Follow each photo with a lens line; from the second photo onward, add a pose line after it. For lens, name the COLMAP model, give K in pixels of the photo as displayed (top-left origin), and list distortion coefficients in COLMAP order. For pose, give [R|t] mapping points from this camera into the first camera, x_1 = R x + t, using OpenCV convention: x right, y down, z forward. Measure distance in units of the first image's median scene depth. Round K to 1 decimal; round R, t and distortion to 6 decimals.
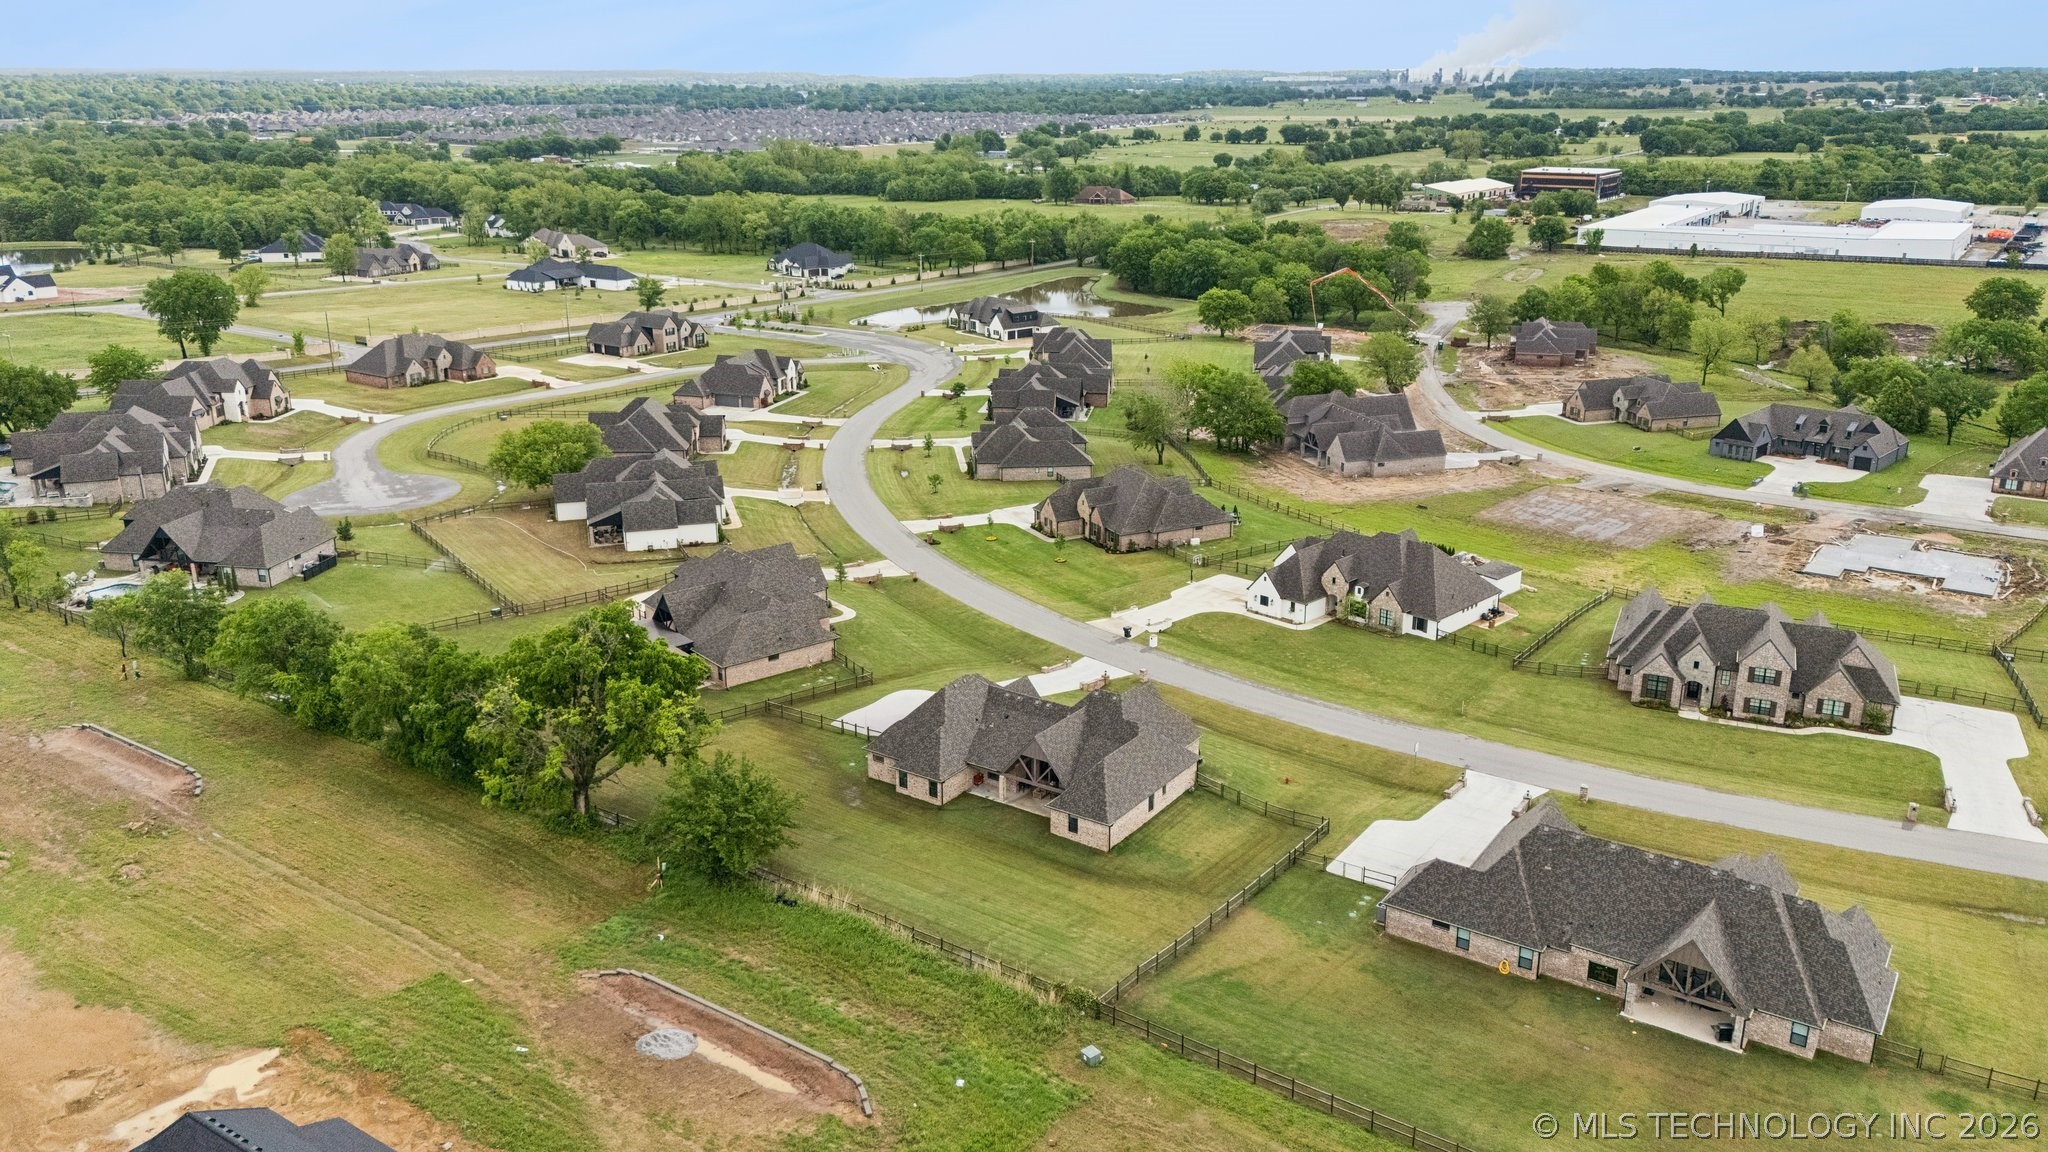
lens RADIAL K [[1502.1, 0, 1024.0], [0, 1502.1, 576.0], [0, 0, 1]] dist [0.056976, -0.003163]
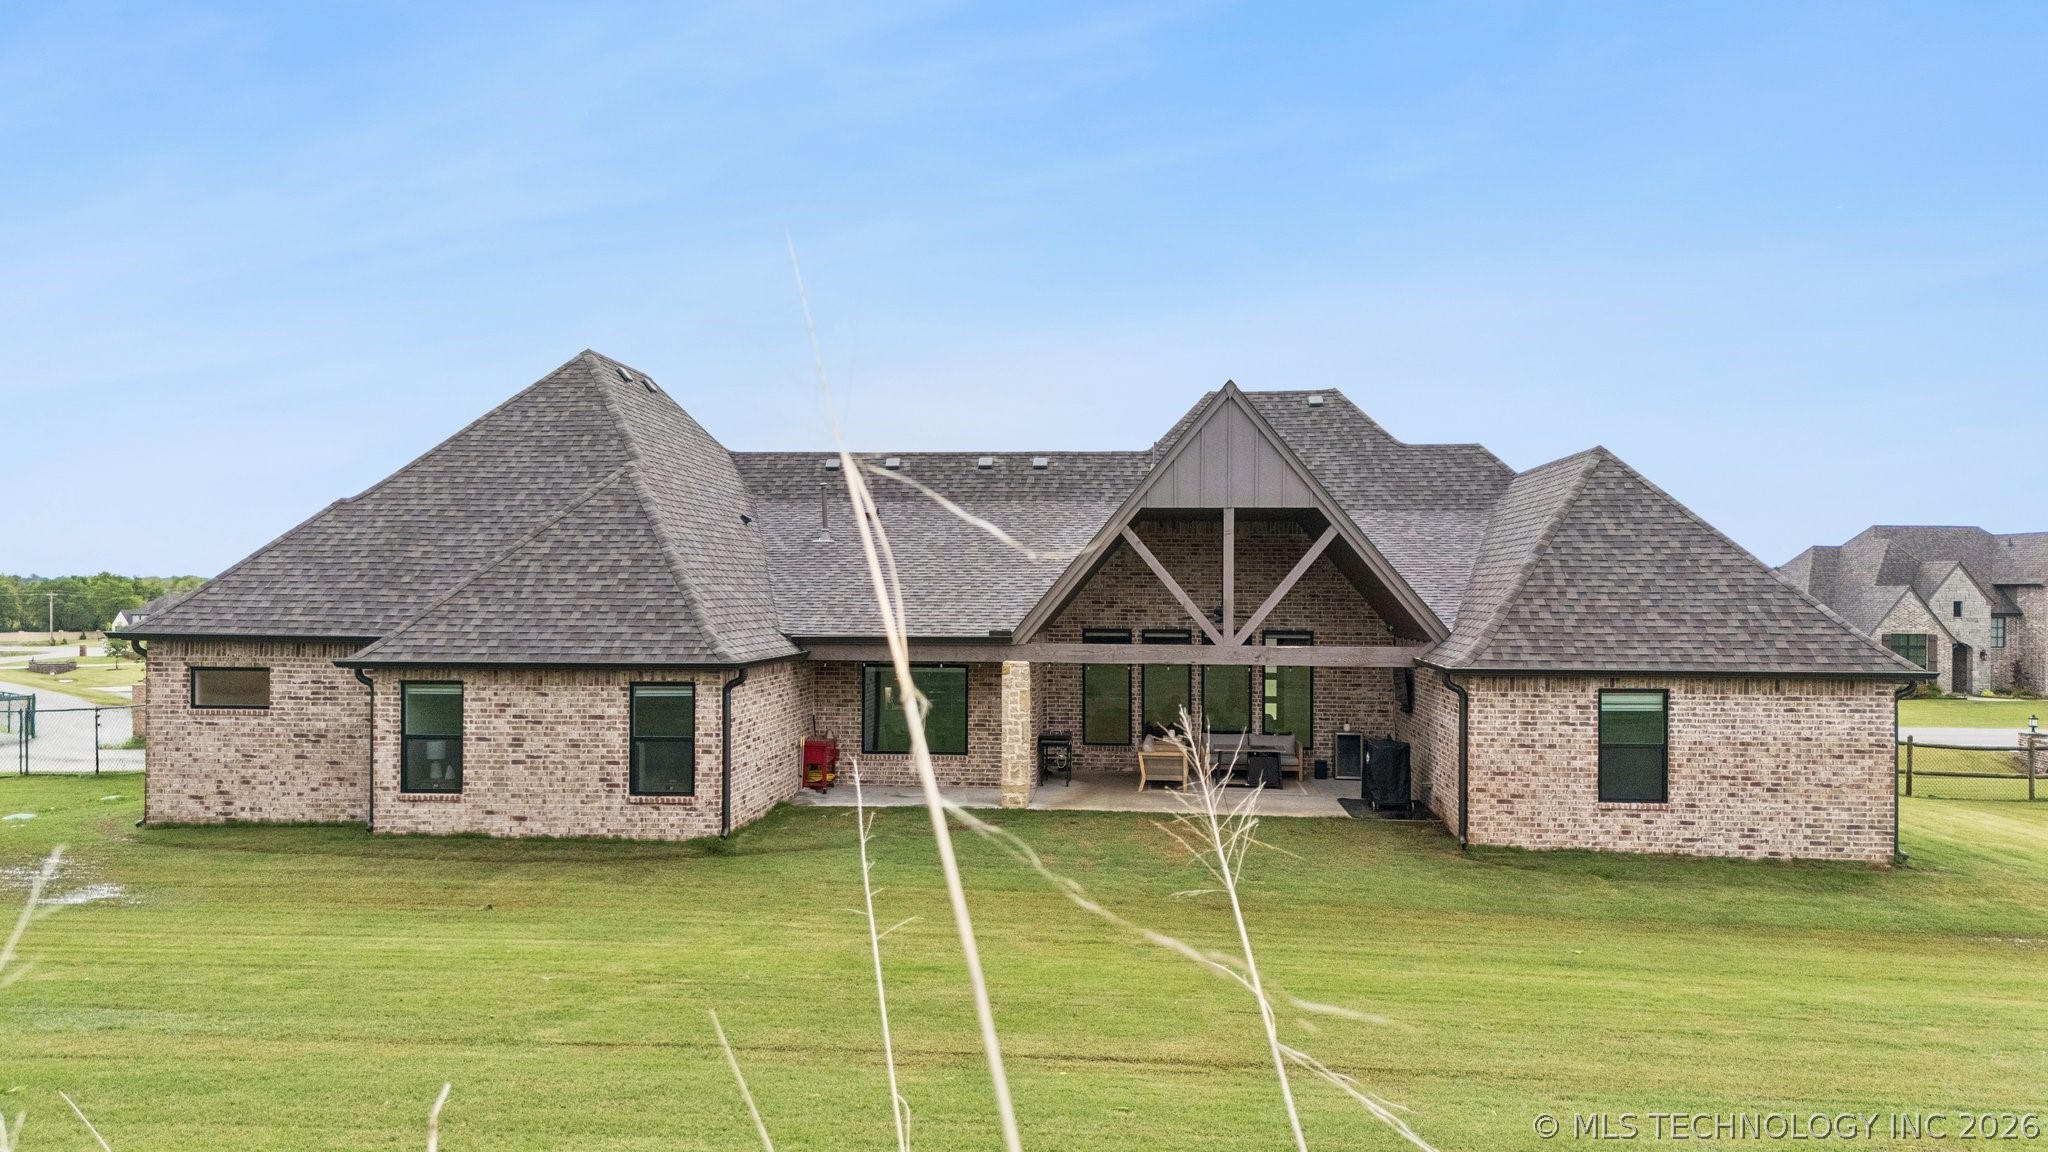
lens RADIAL K [[1502.1, 0, 1024.0], [0, 1502.1, 576.0], [0, 0, 1]] dist [0.056976, -0.003163]
pose [[0.872290, 0.011852, 0.488846, -0.104294], [0.144220, 0.949001, -0.280353, 0.172316], [-0.467238, 0.315050, 0.826094, 0.826735]]
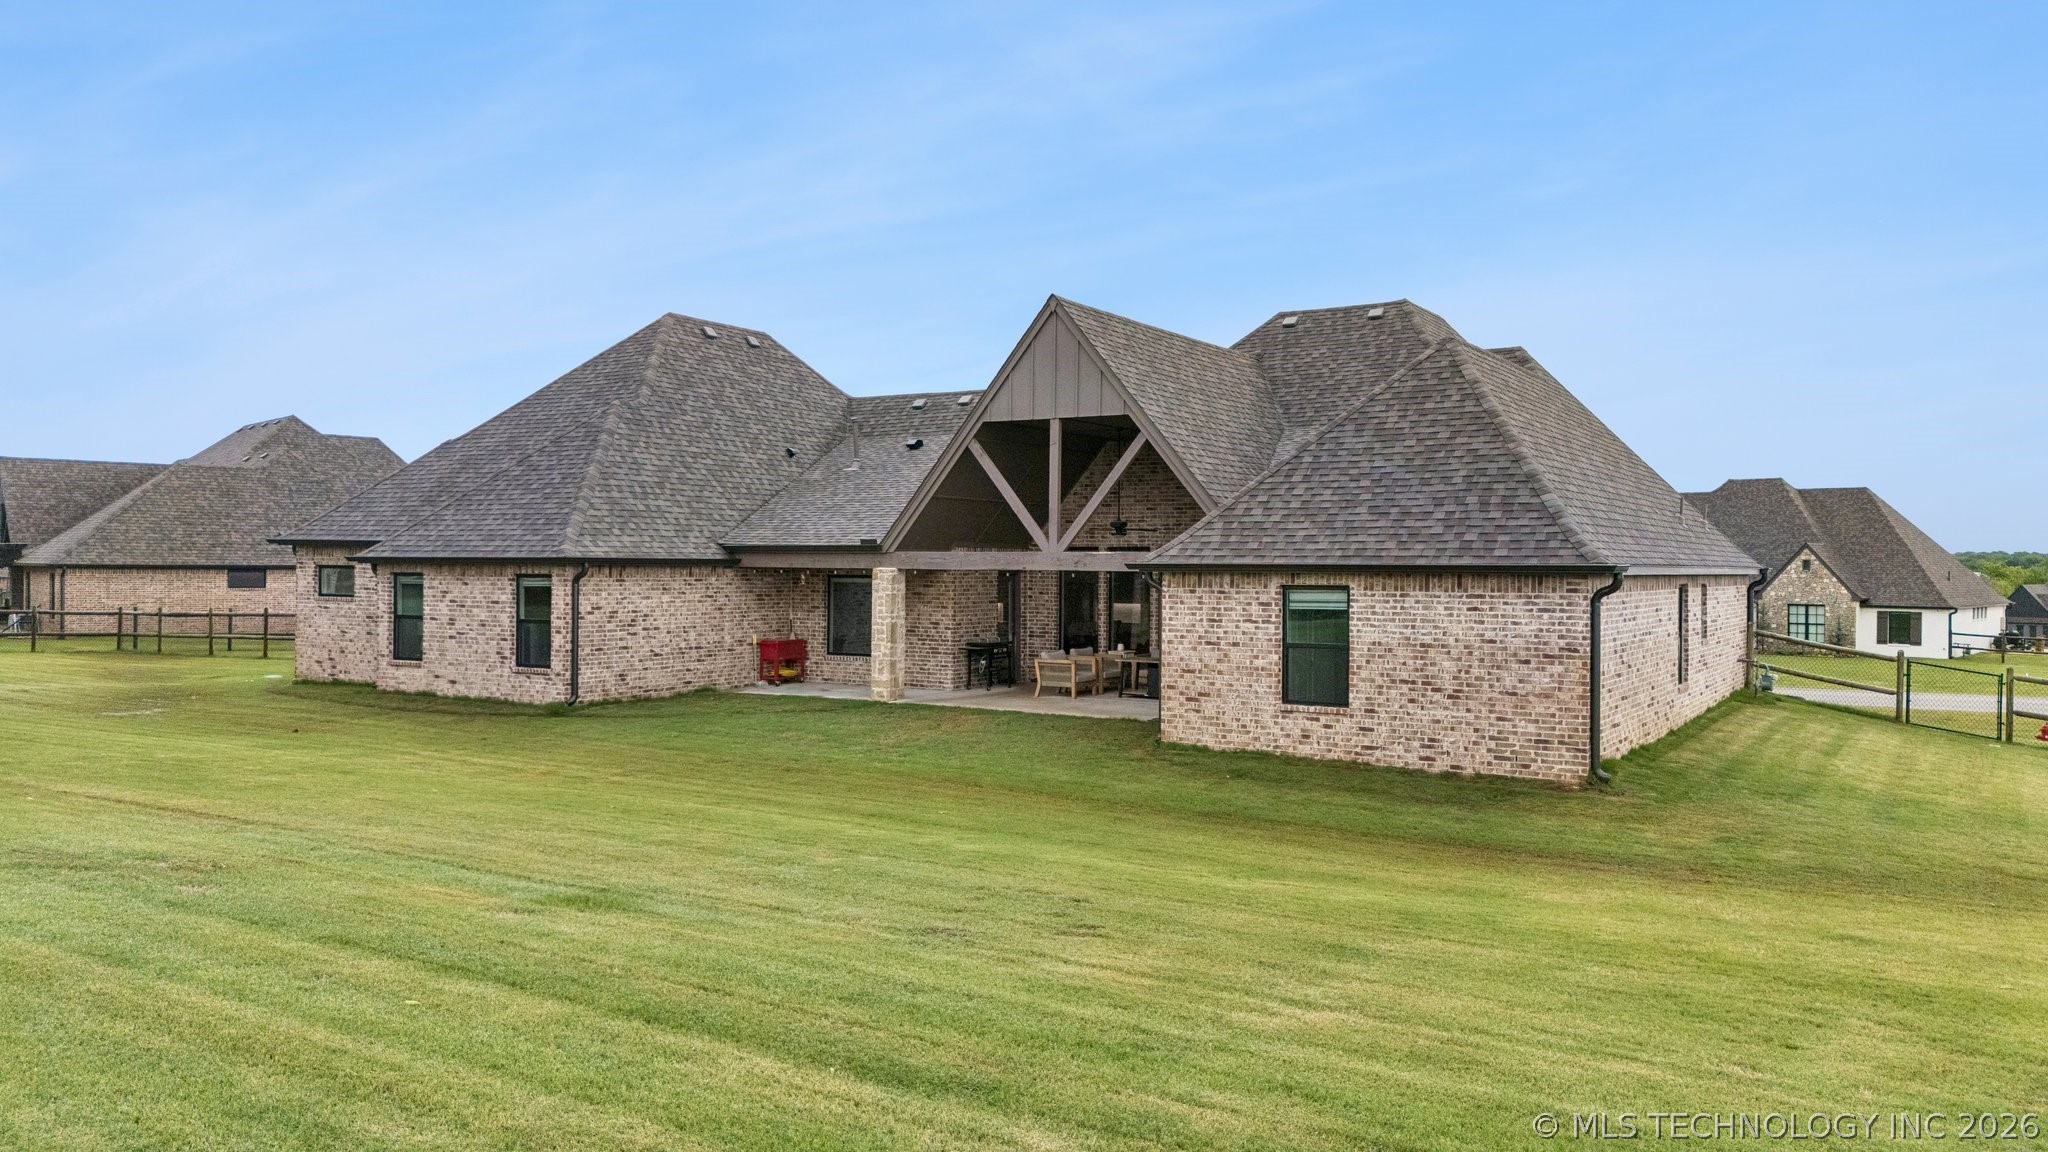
lens RADIAL K [[1488.8, 0, 1022.1], [0, 1488.8, 550.8], [0, 0, 1]] dist [0.193002, -0.407721]
pose [[0.998865, 0.010596, 0.046428, -0.005422], [0.004746, 0.947928, -0.318449, 0.192424], [-0.047385, 0.318308, 0.946802, 0.790953]]
